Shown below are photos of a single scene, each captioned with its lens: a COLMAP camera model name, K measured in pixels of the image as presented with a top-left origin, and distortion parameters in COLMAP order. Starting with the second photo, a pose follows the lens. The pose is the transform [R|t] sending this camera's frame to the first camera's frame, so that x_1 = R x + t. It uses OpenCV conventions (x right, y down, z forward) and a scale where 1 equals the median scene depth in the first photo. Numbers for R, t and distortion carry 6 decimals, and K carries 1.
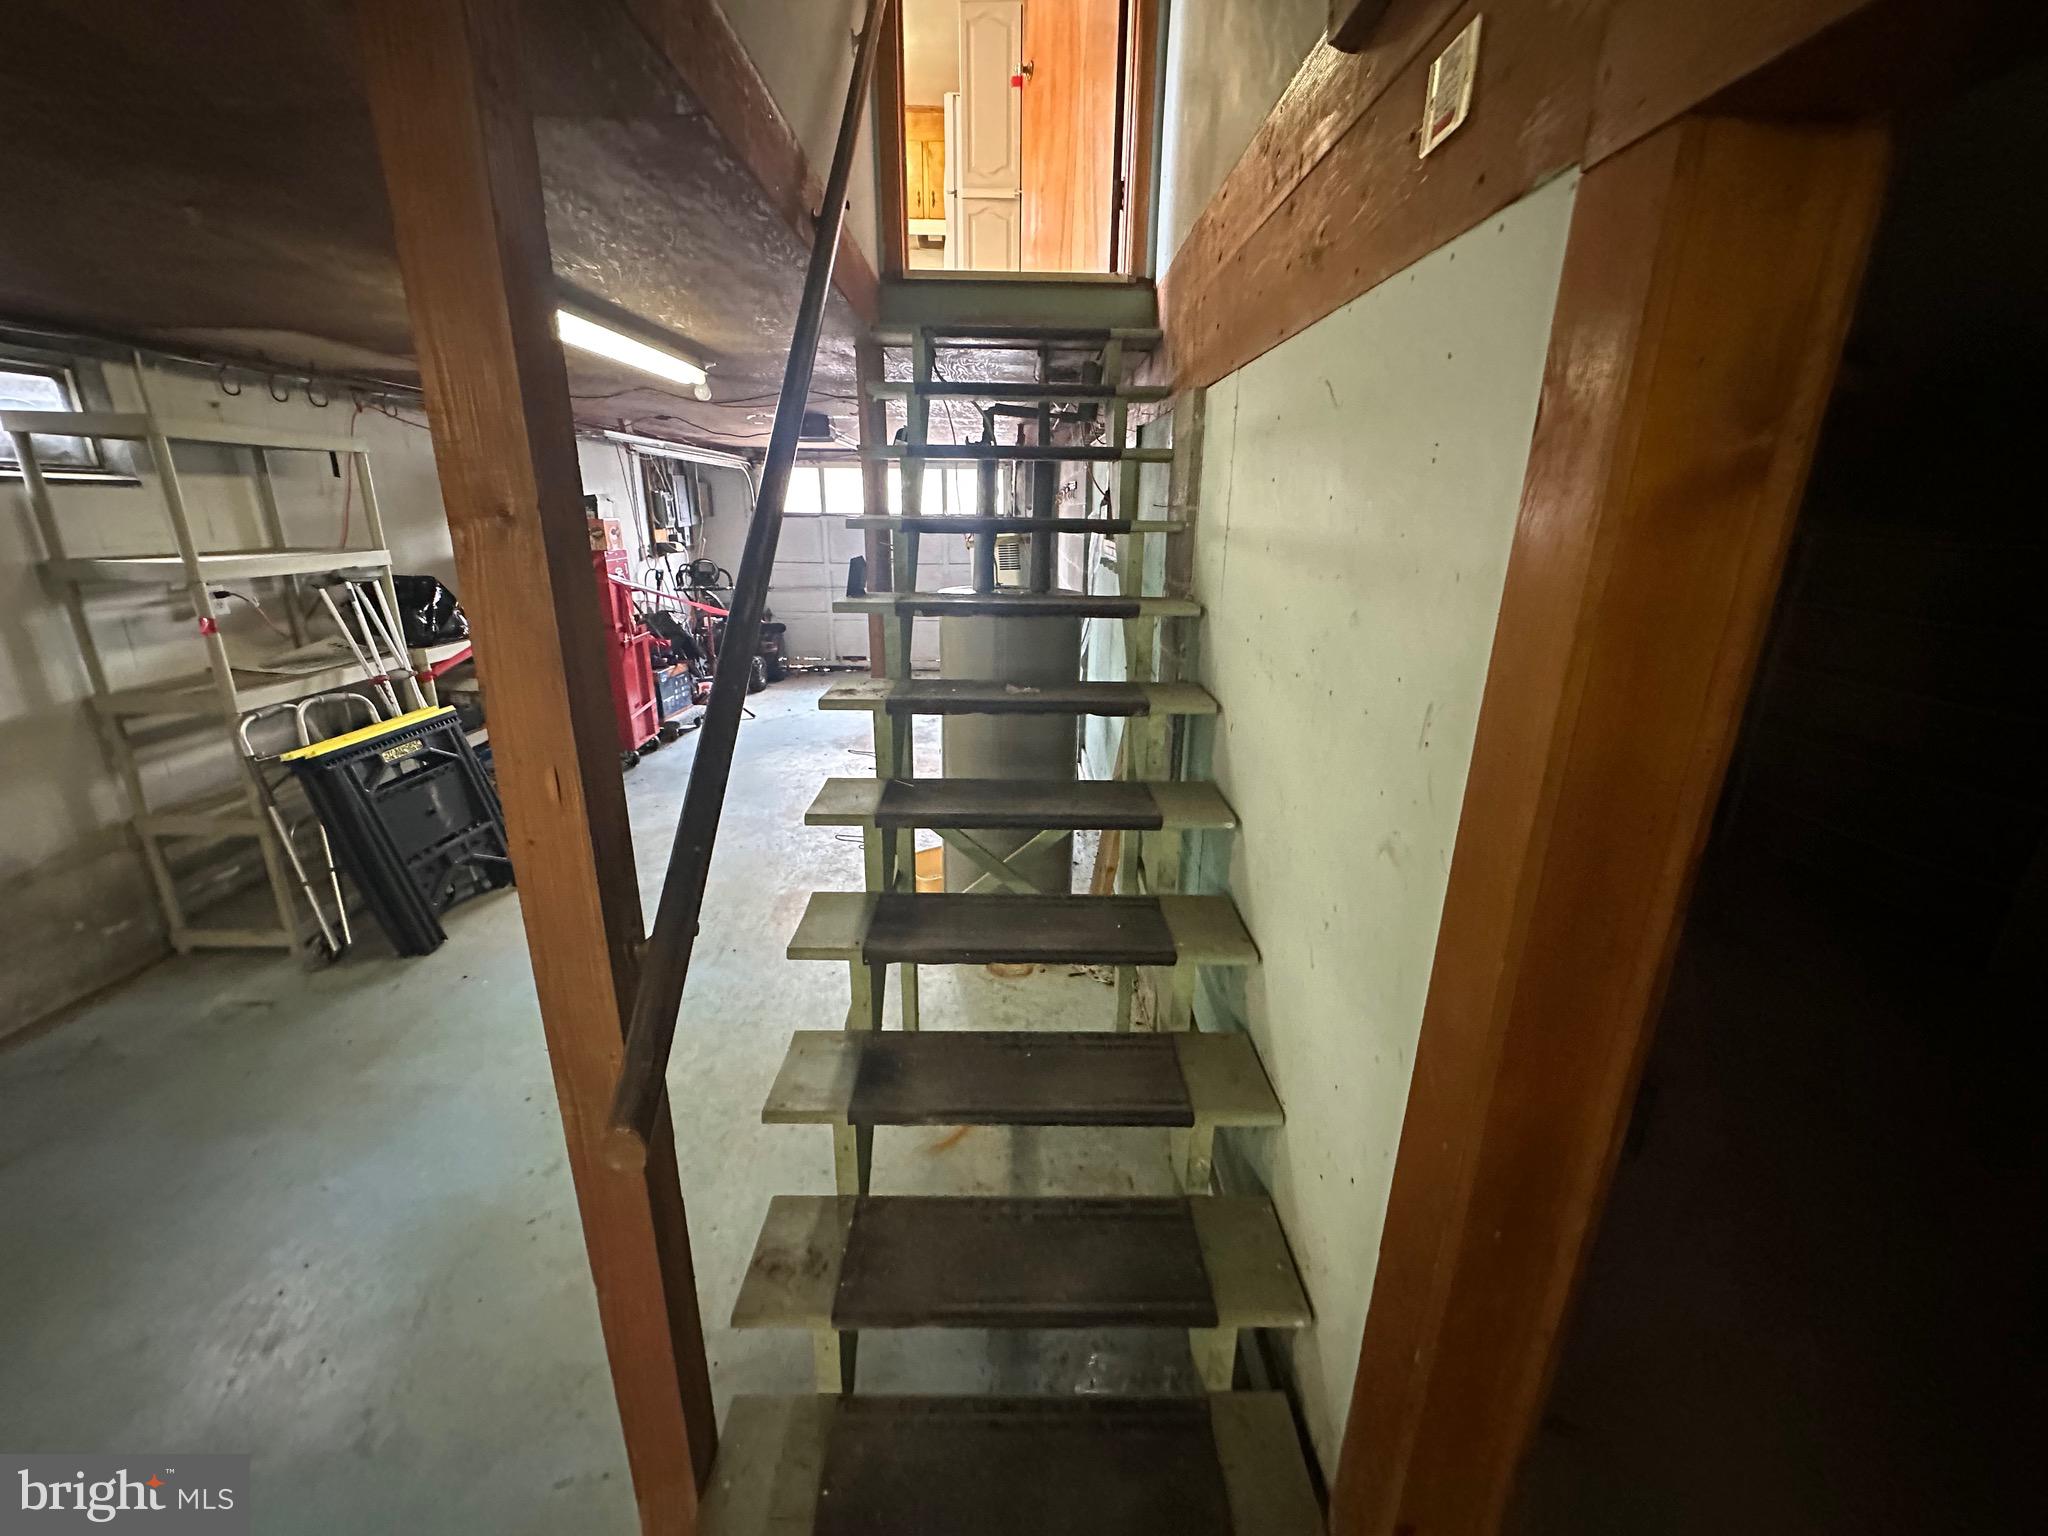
lens RADIAL K [[812.7, 0, 1025.3], [0, 812.7, 767.7], [0, 0, 1]] dist [-0.002445, 0.000360]
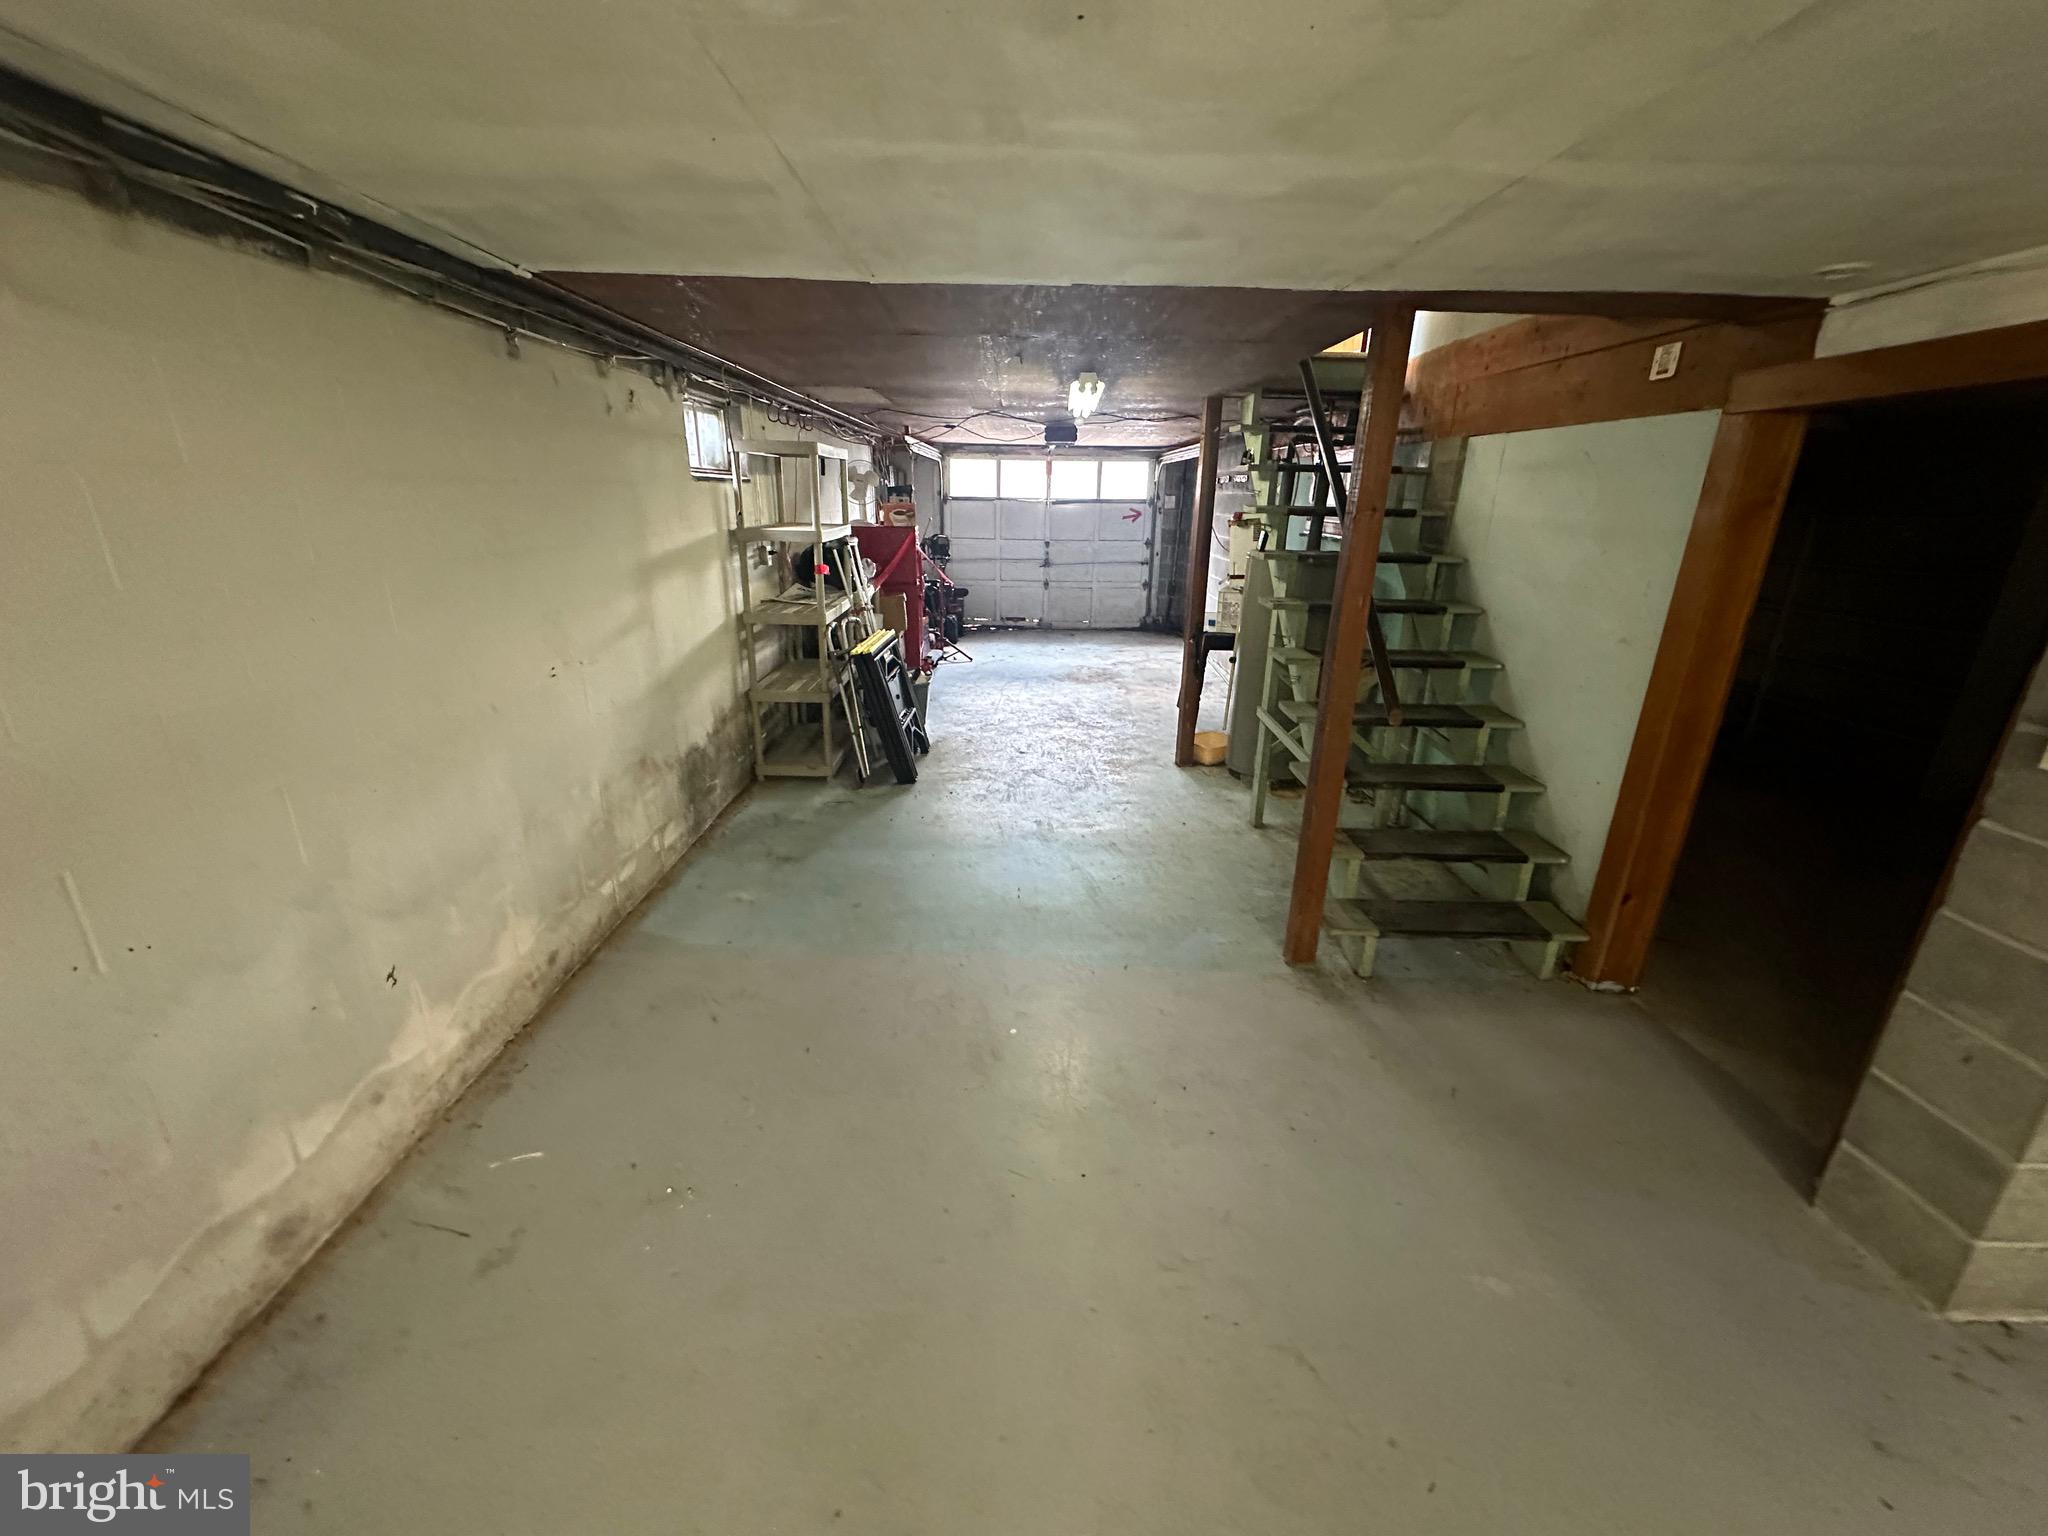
lens RADIAL K [[812.7, 0, 1027.5], [0, 812.7, 766.8], [0, 0, 1]] dist [-0.002445, 0.000360]
pose [[0.999941, 0.008489, -0.006819, -0.521757], [-0.008350, 0.999761, 0.020216, 0.169396], [0.006989, -0.020158, 0.999772, -0.585314]]
